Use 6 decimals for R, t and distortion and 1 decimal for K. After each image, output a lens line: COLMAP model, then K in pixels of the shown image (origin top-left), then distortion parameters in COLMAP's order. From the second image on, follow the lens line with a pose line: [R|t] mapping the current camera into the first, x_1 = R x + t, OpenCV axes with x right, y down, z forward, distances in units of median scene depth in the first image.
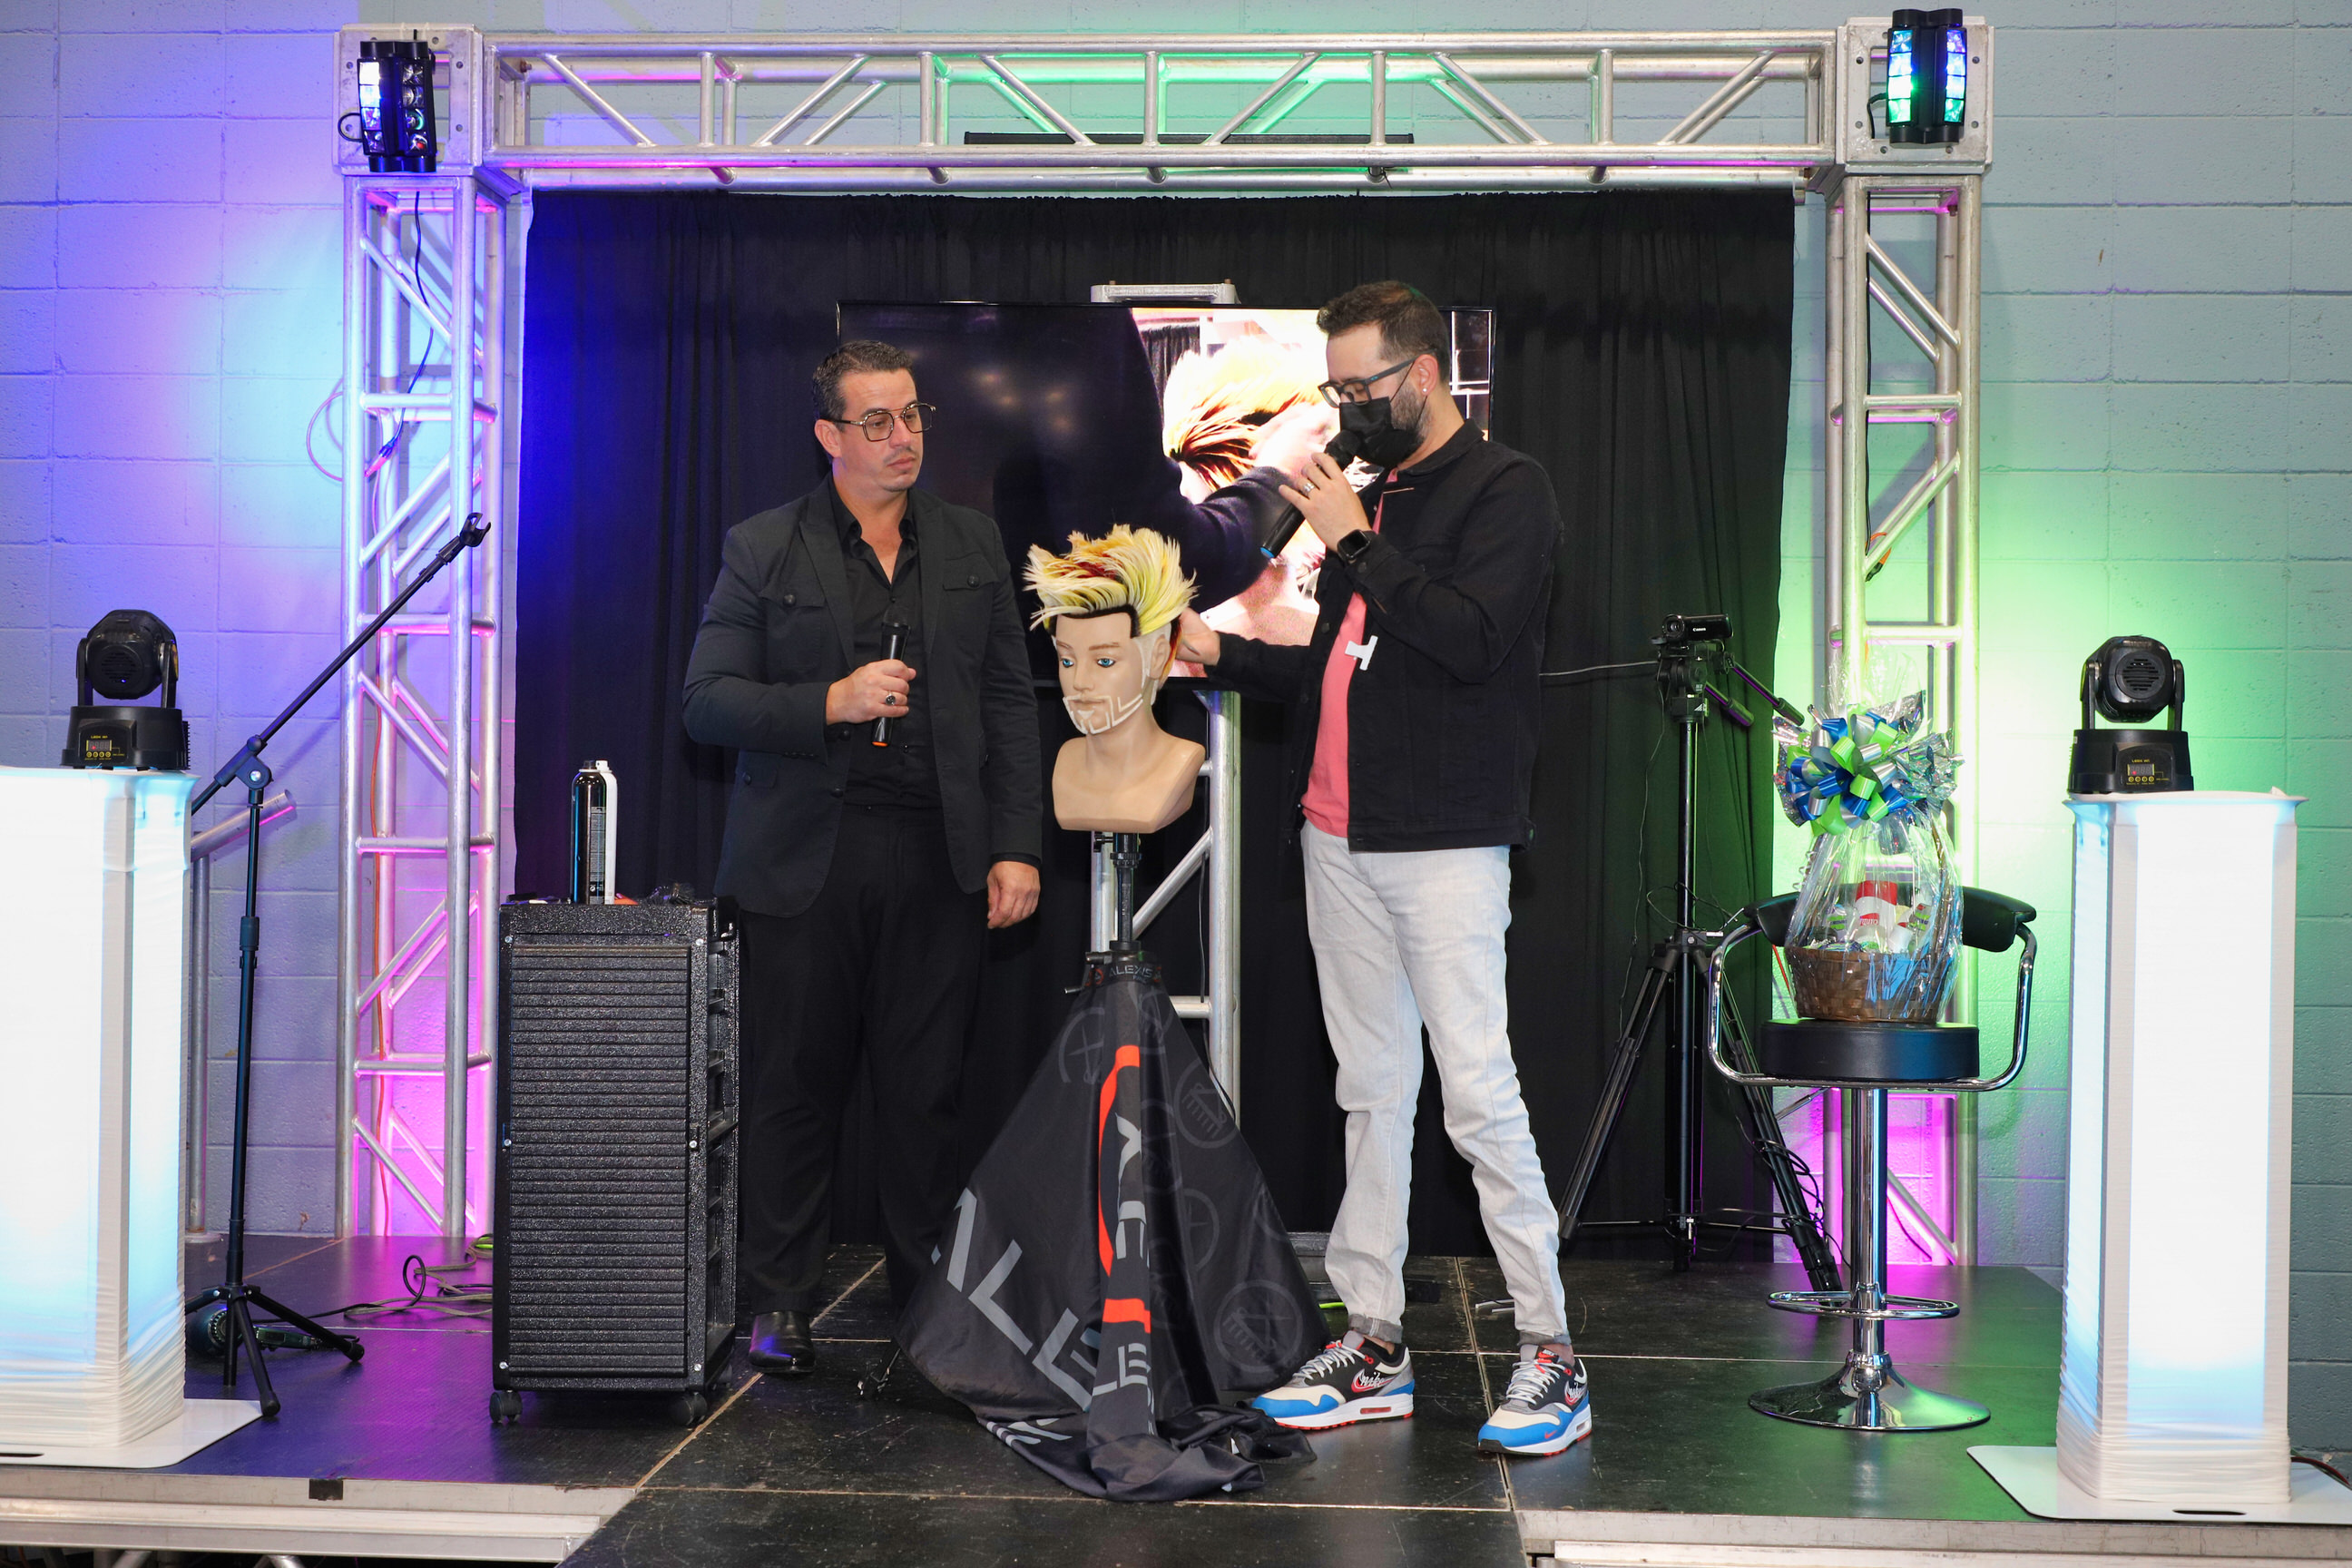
lens RADIAL K [[2975.7, 0, 1194.0], [0, 2975.7, 850.2], [0, 0, 1]] dist [0.010597, 0.000000]
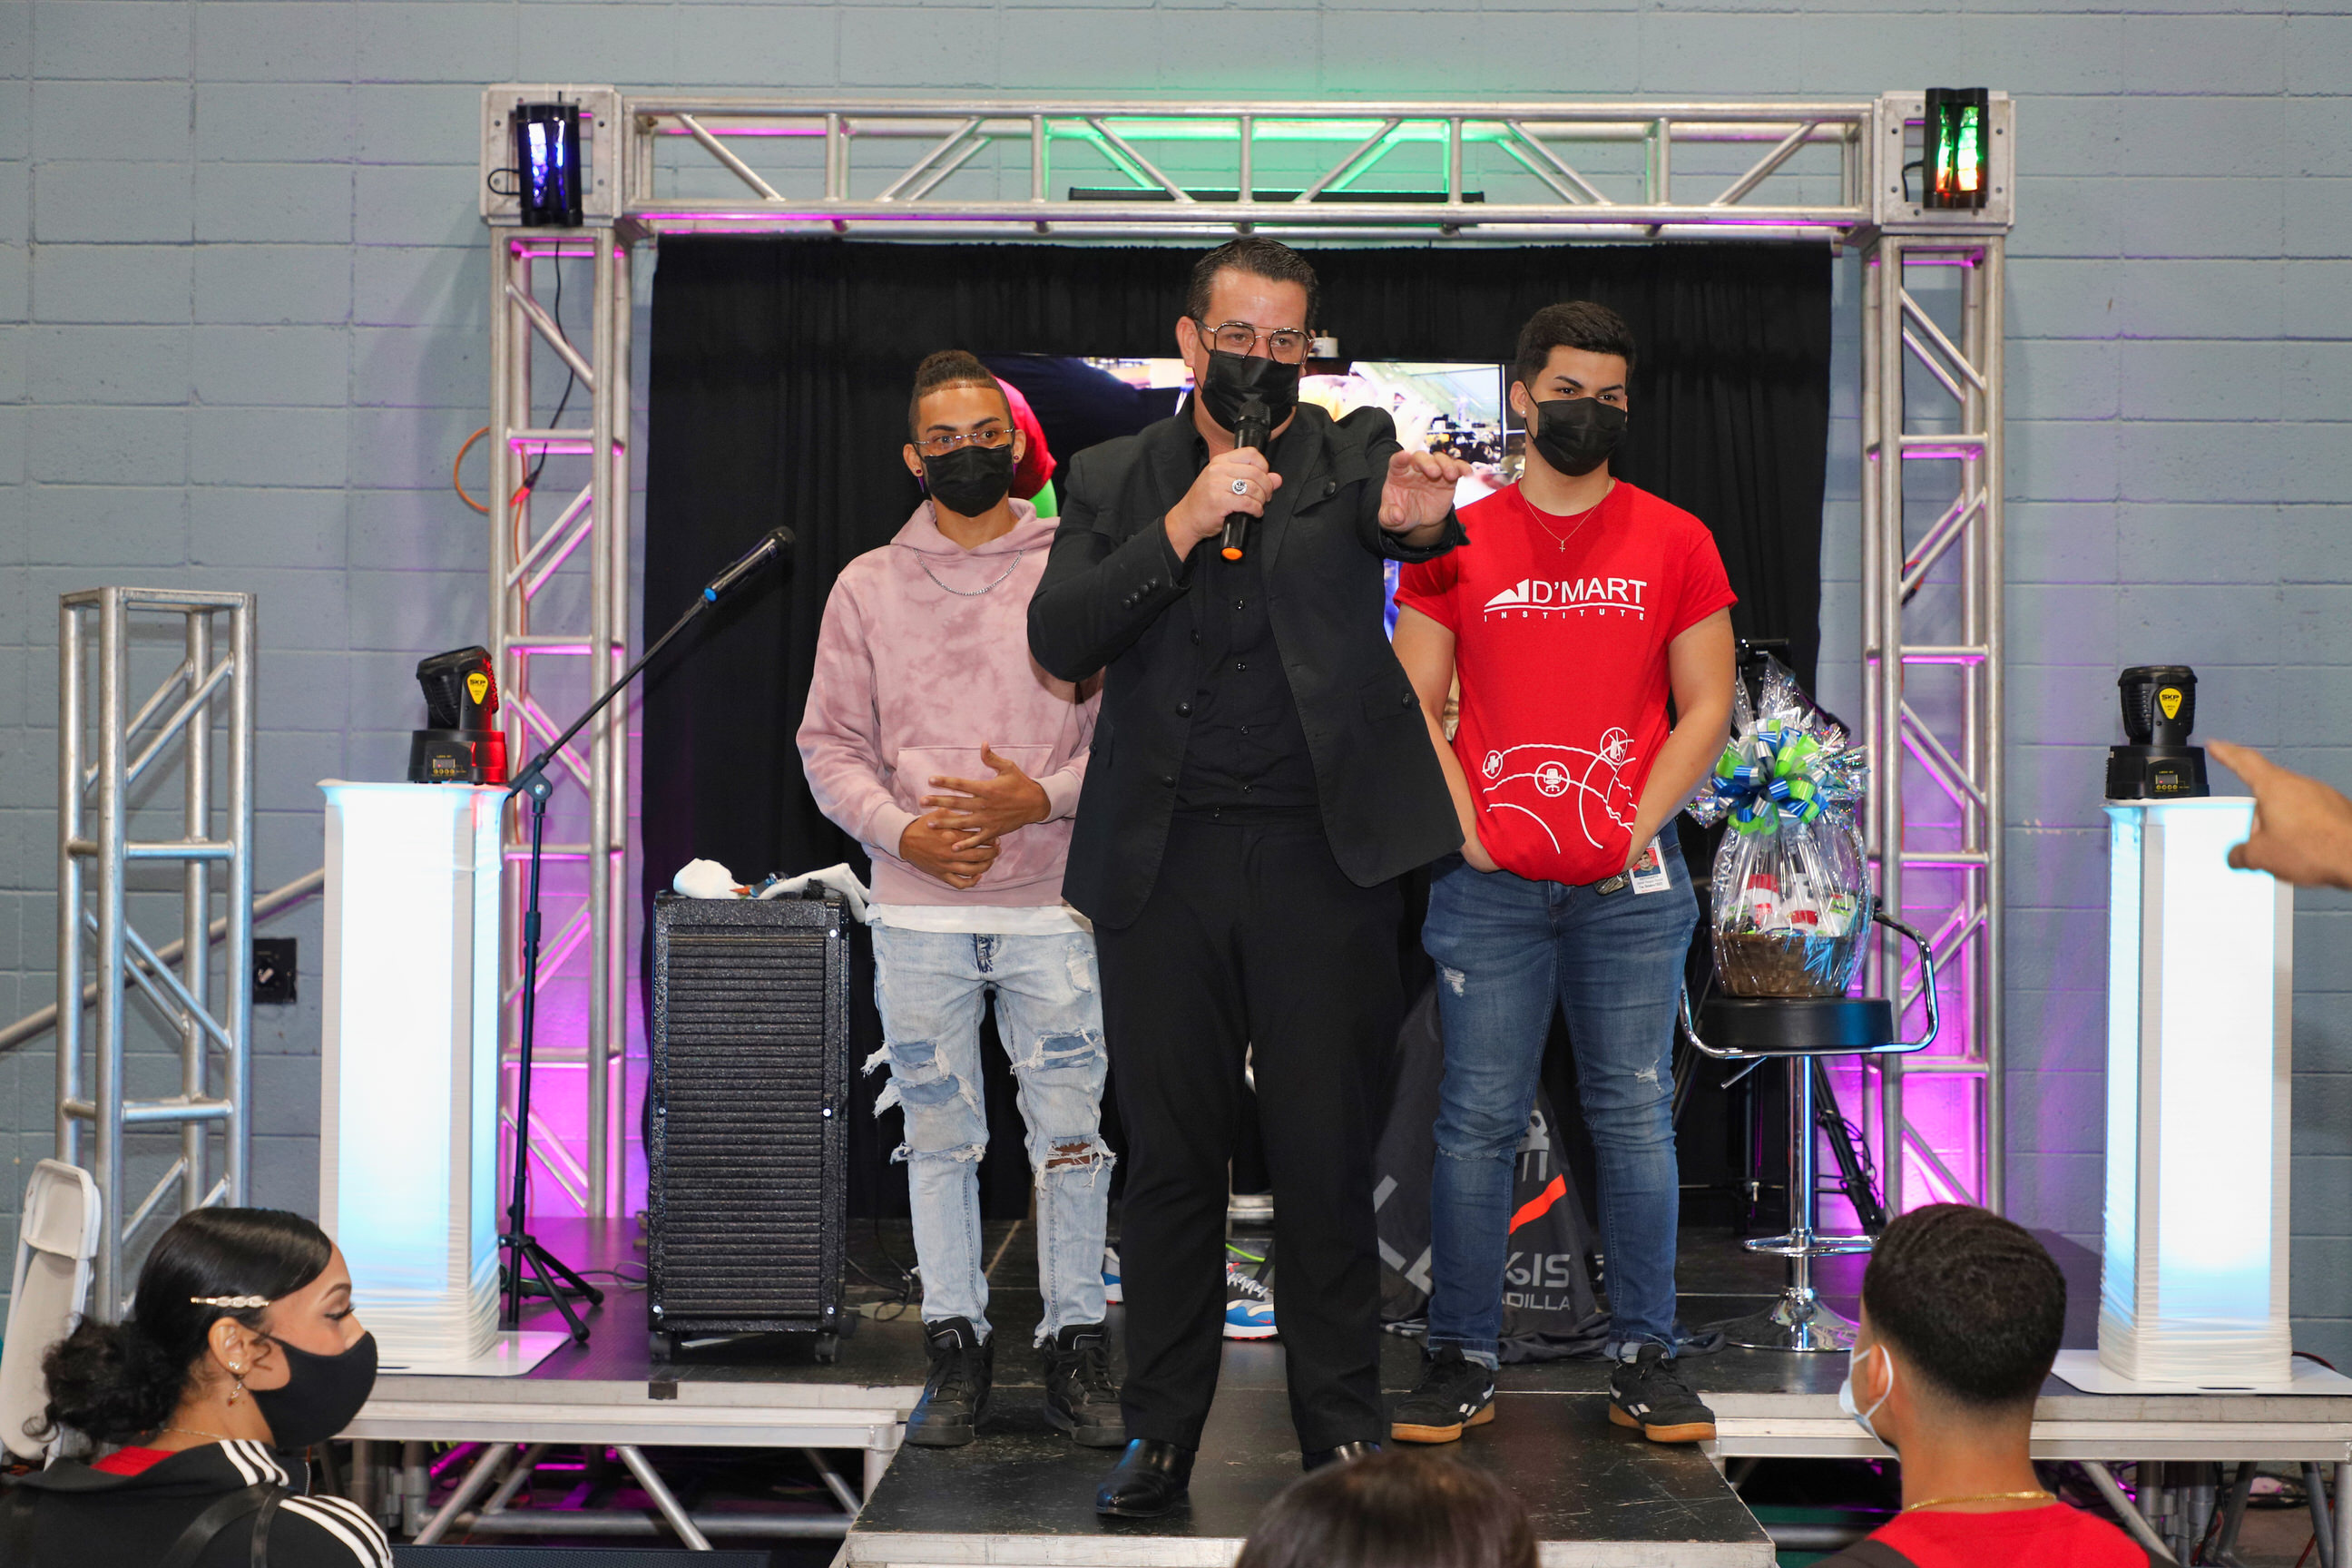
lens RADIAL K [[3480.9, 0, 1191.9], [0, 3480.9, 800.2], [0, 0, 1]] dist [0.027093, 0.000000]
pose [[0.998865, -0.002968, 0.047536, -0.094933], [0.003835, 0.999828, -0.018162, 0.003545], [-0.047474, 0.018324, 0.998704, -0.261148]]
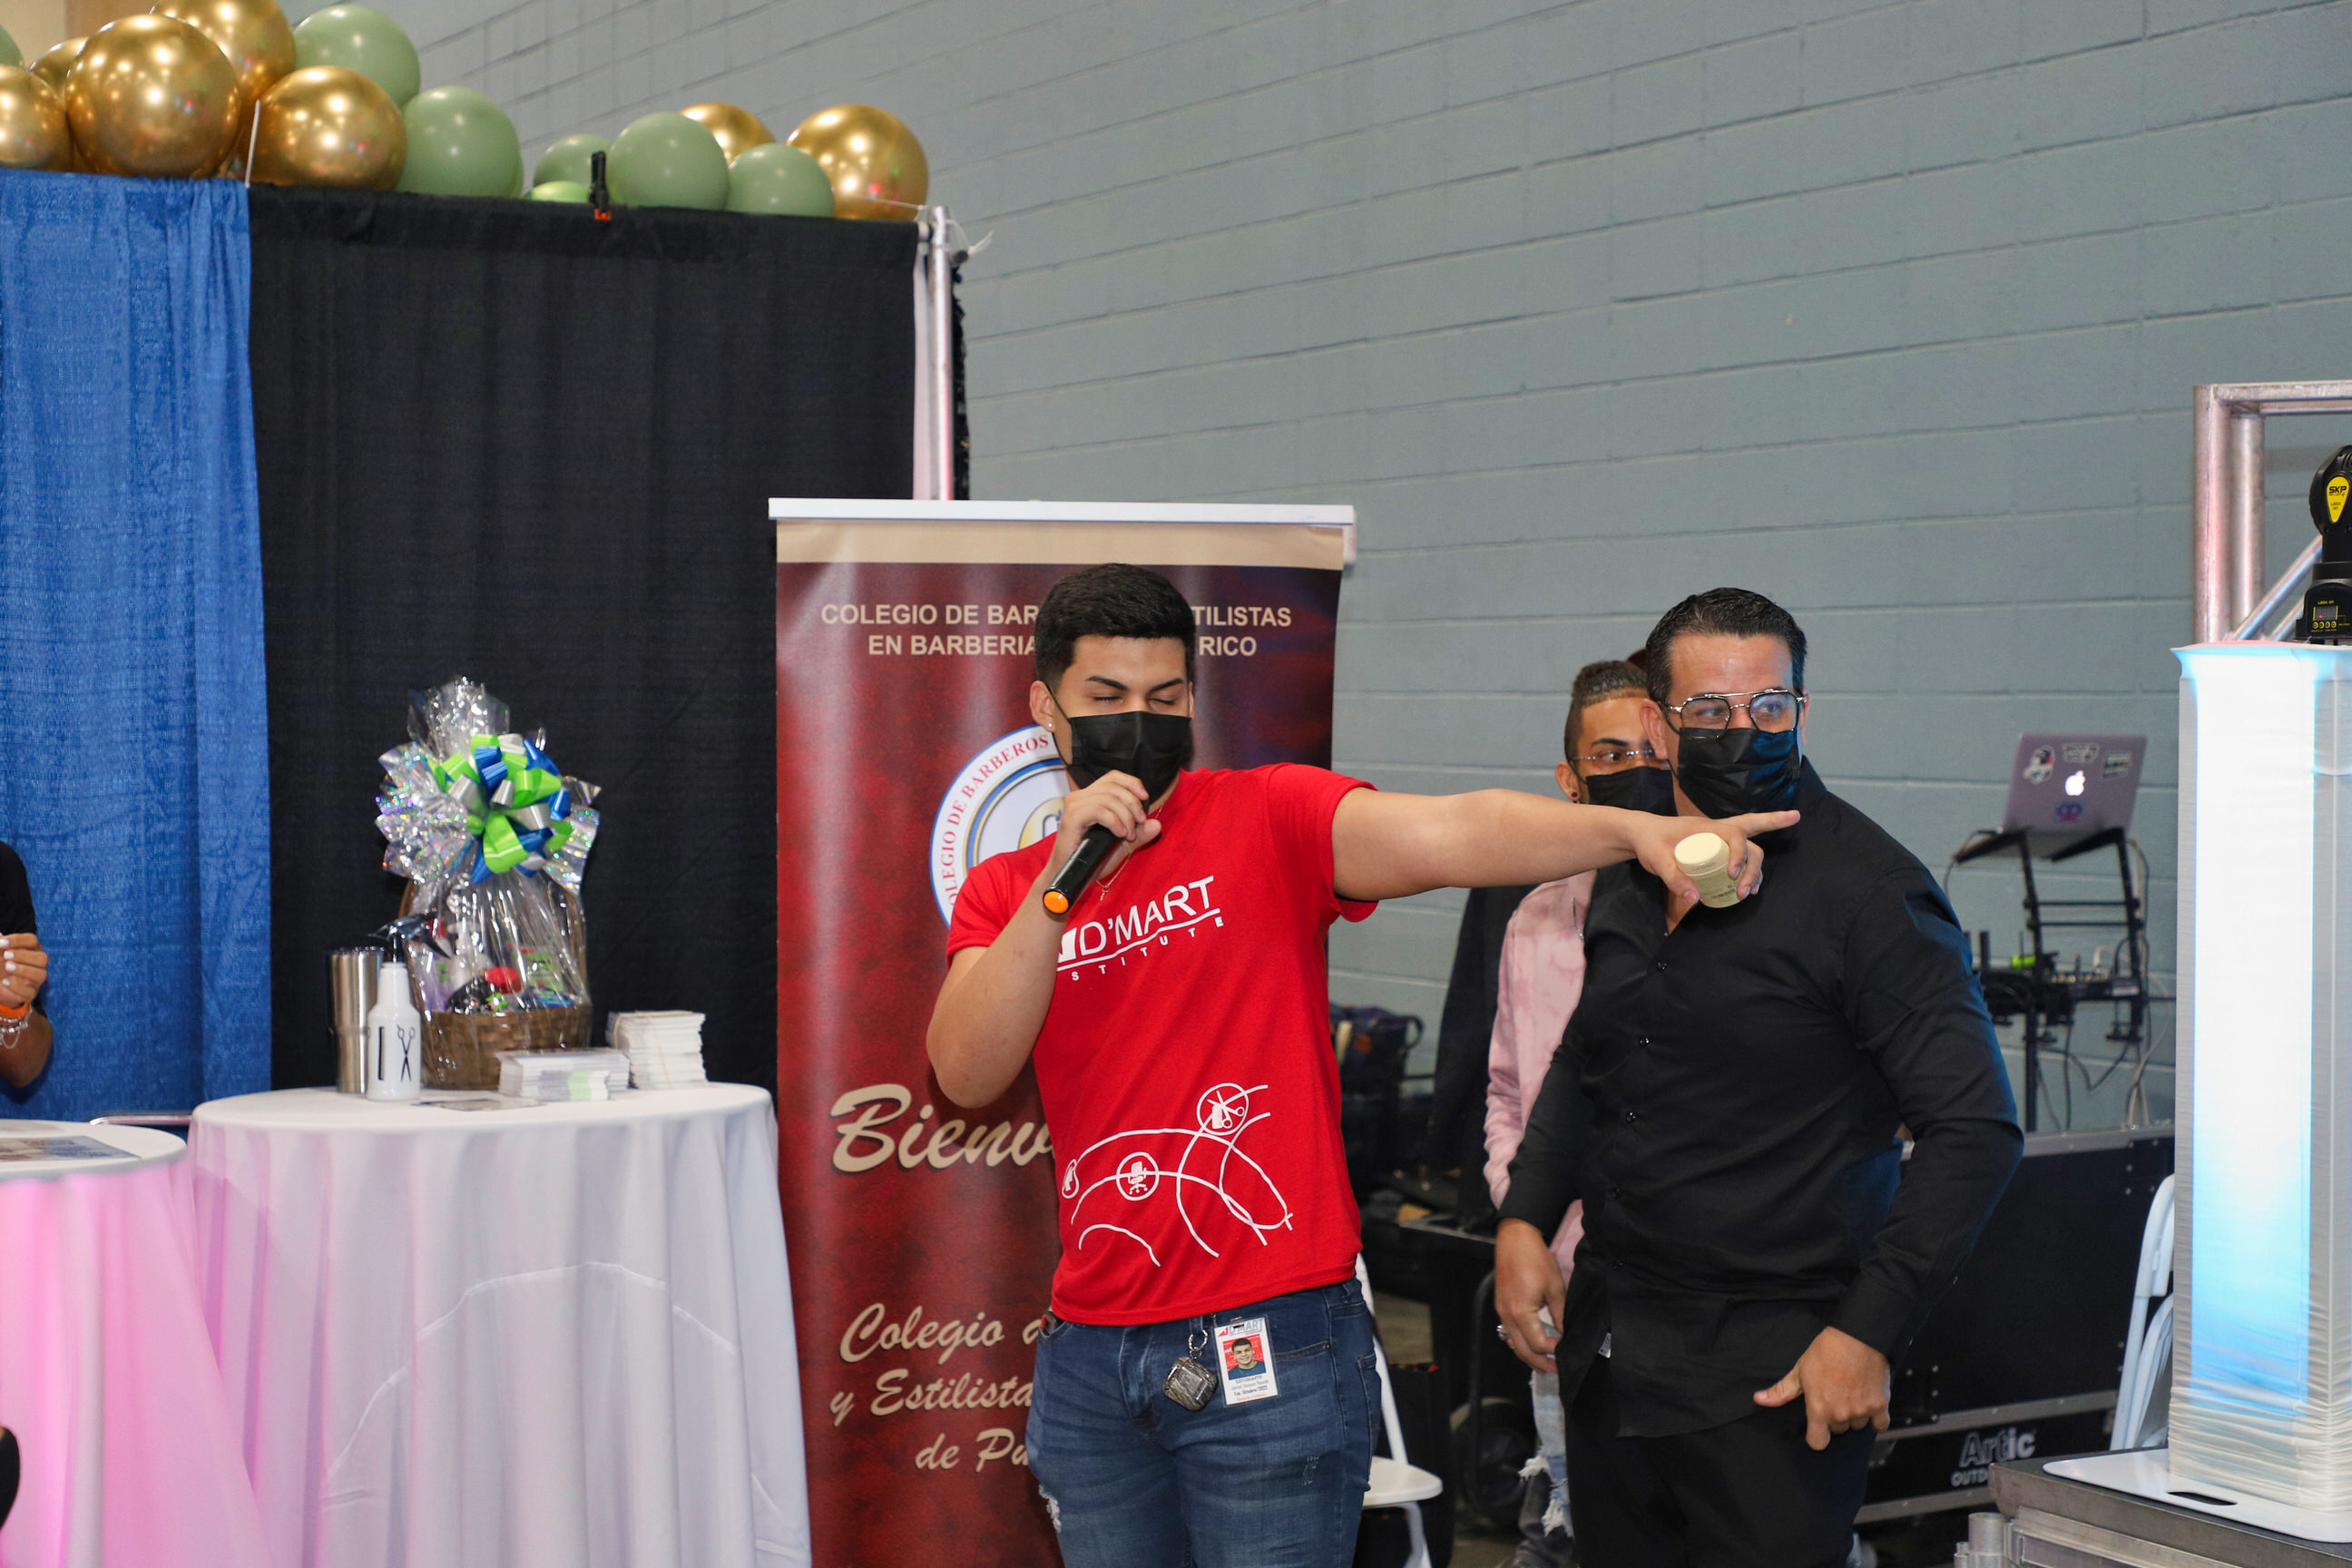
lens RADIAL K [[4040.6, 0, 1169.4], [0, 4040.6, 791.6], [0, 0, 1]] dist [0.024044, 0.000000]
pose [[0.518689, 0.006483, -0.854939, 0.256031], [-0.009095, 0.999957, 0.002064, 0.008145], [0.854915, 0.006705, 0.518725, 0.135489]]
